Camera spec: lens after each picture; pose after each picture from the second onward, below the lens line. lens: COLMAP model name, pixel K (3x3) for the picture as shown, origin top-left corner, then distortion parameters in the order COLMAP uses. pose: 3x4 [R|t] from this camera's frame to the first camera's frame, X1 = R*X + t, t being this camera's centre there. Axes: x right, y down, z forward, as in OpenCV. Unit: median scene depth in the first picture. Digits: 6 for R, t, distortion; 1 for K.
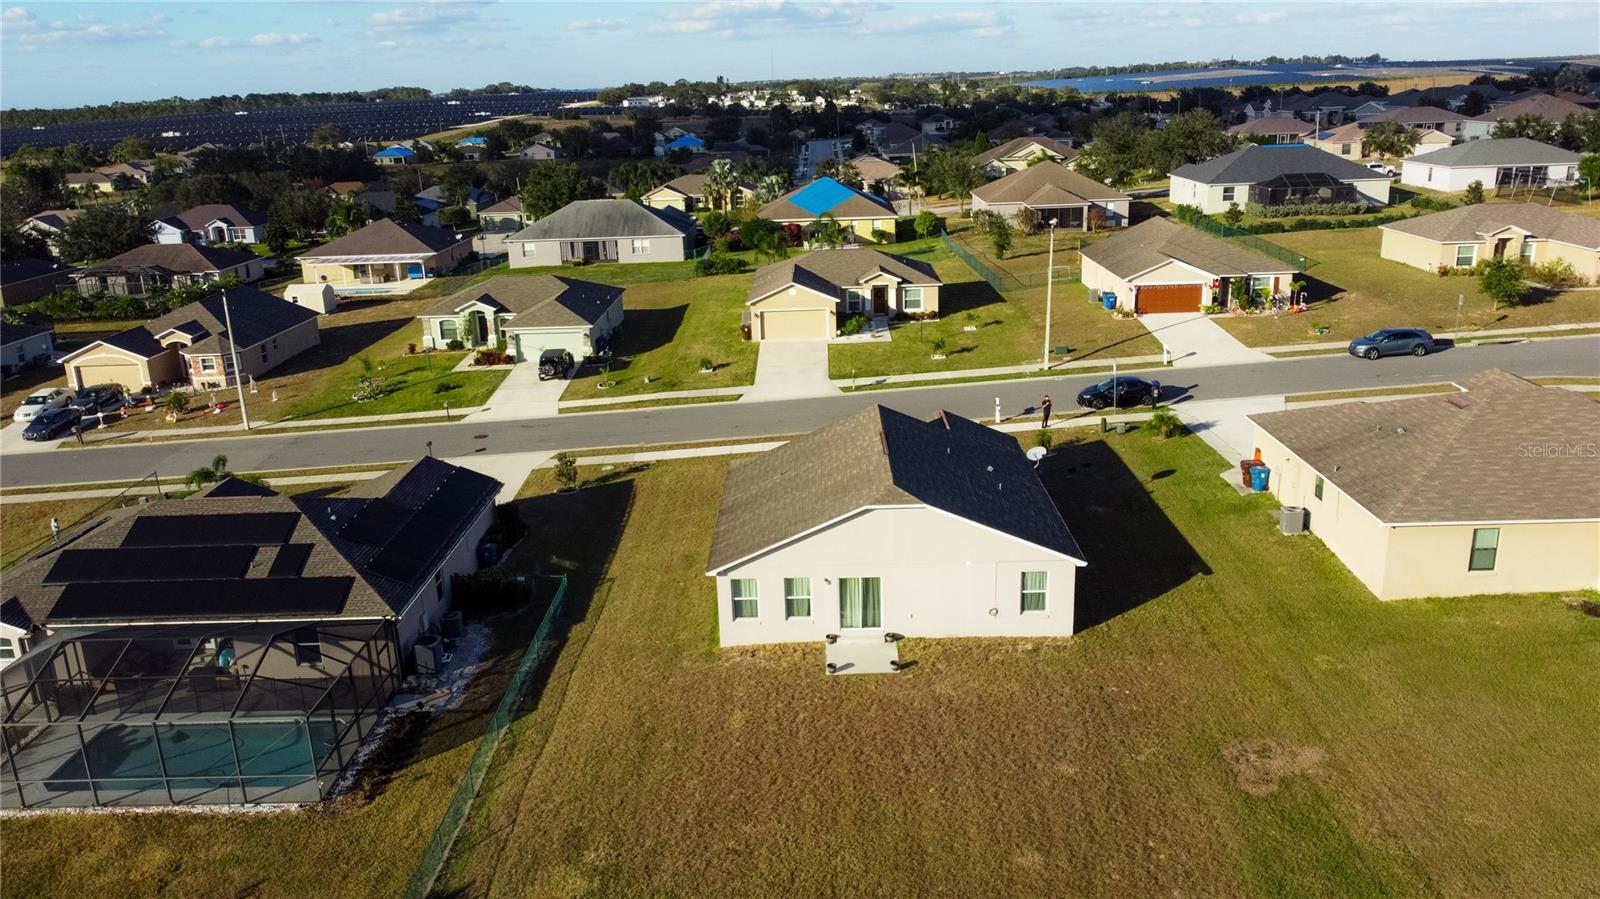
lens RADIAL K [[1206.4, 0, 800.0], [0, 1206.4, 449.5], [0, 0, 1]] dist [0.001551, -0.003624]
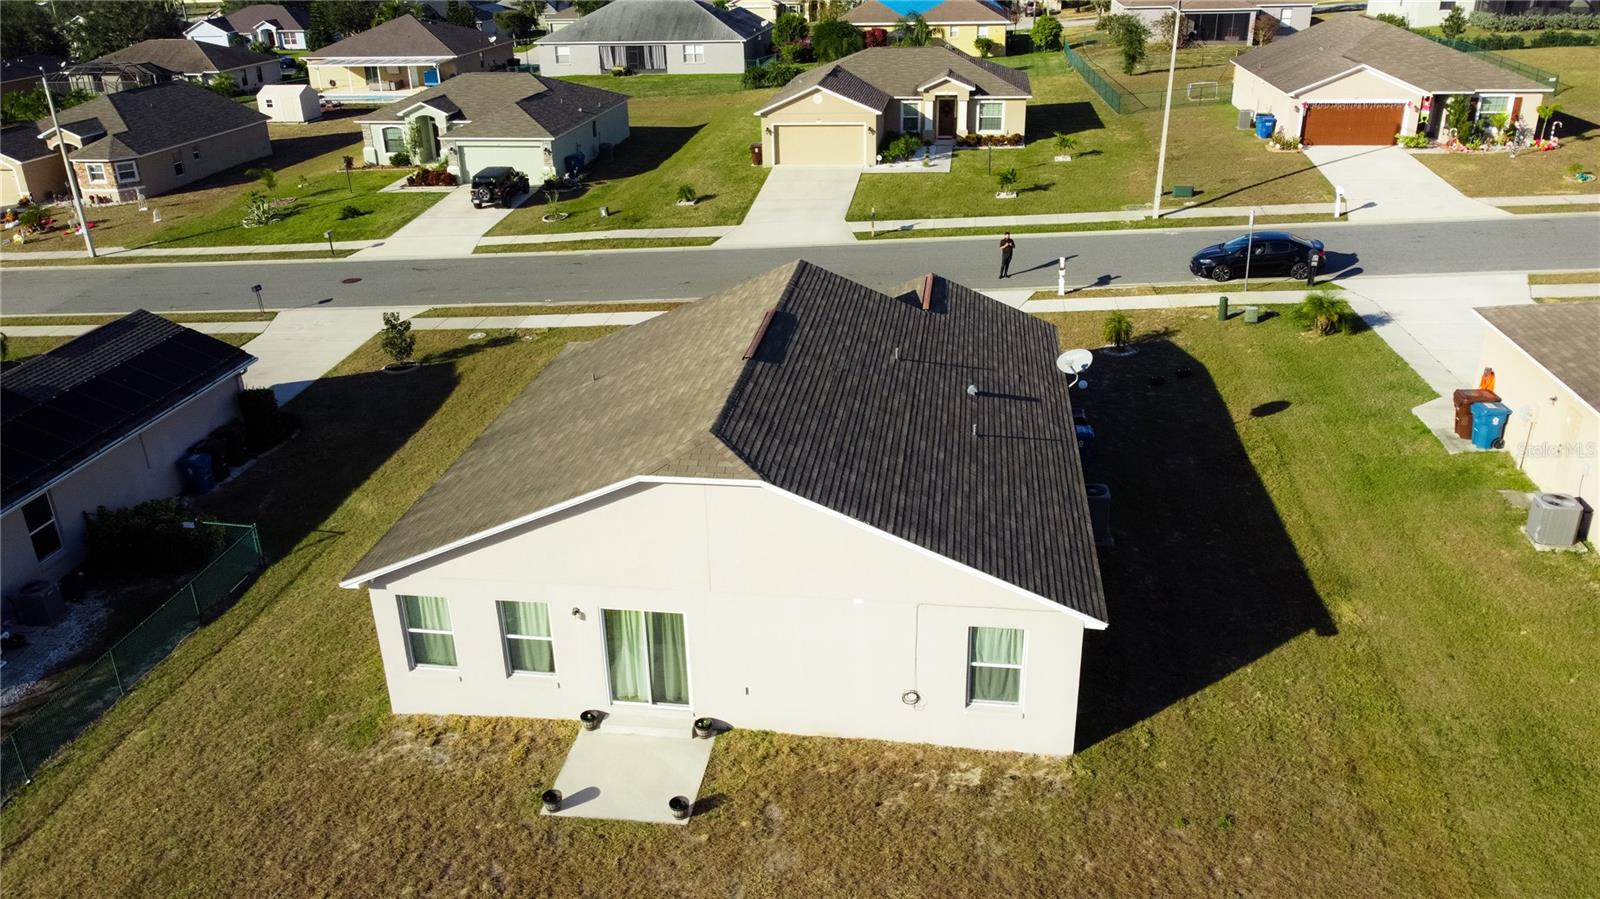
lens RADIAL K [[1206.4, 0, 800.0], [0, 1206.4, 449.5], [0, 0, 1]] dist [0.001551, -0.003624]
pose [[0.991683, 0.060727, -0.113475, 0.087683], [-0.046096, 0.990782, 0.127385, -0.013845], [0.120165, -0.121095, 0.985341, 0.276839]]
